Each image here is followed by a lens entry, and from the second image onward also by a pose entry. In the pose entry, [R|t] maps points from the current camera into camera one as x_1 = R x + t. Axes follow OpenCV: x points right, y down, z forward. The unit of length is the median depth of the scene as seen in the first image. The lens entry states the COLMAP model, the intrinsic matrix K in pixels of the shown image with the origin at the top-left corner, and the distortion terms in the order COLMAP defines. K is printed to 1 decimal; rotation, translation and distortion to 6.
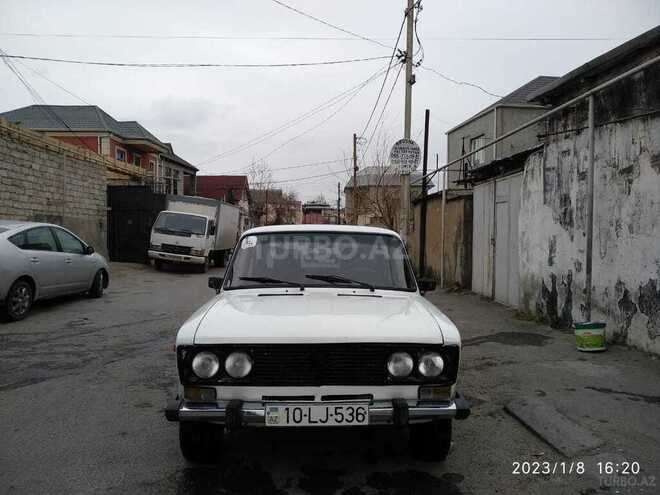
lens RADIAL K [[507.5, 0, 330.0], [0, 507.5, 247.5], [0, 0, 1]] dist [0.058004, -0.085666]
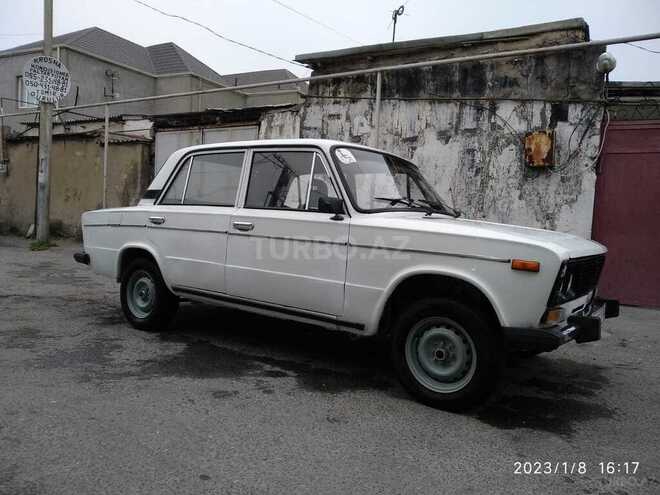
lens RADIAL K [[507.5, 0, 330.0], [0, 507.5, 247.5], [0, 0, 1]] dist [0.058004, -0.085666]
pose [[0.582325, -0.017844, 0.812760, -0.501387], [-0.033509, 0.998383, 0.045928, 0.060007], [-0.812265, -0.053980, 0.580785, 0.337141]]
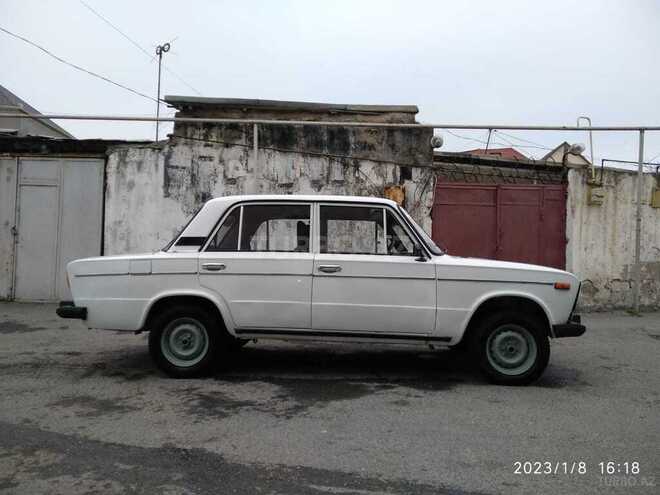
lens RADIAL K [[507.5, 0, 330.0], [0, 507.5, 247.5], [0, 0, 1]] dist [0.058004, -0.085666]
pose [[0.048872, 0.023124, 0.998537, -0.738469], [0.000107, 0.999732, -0.023157, 0.053539], [-0.998805, 0.001239, 0.048856, 0.675612]]
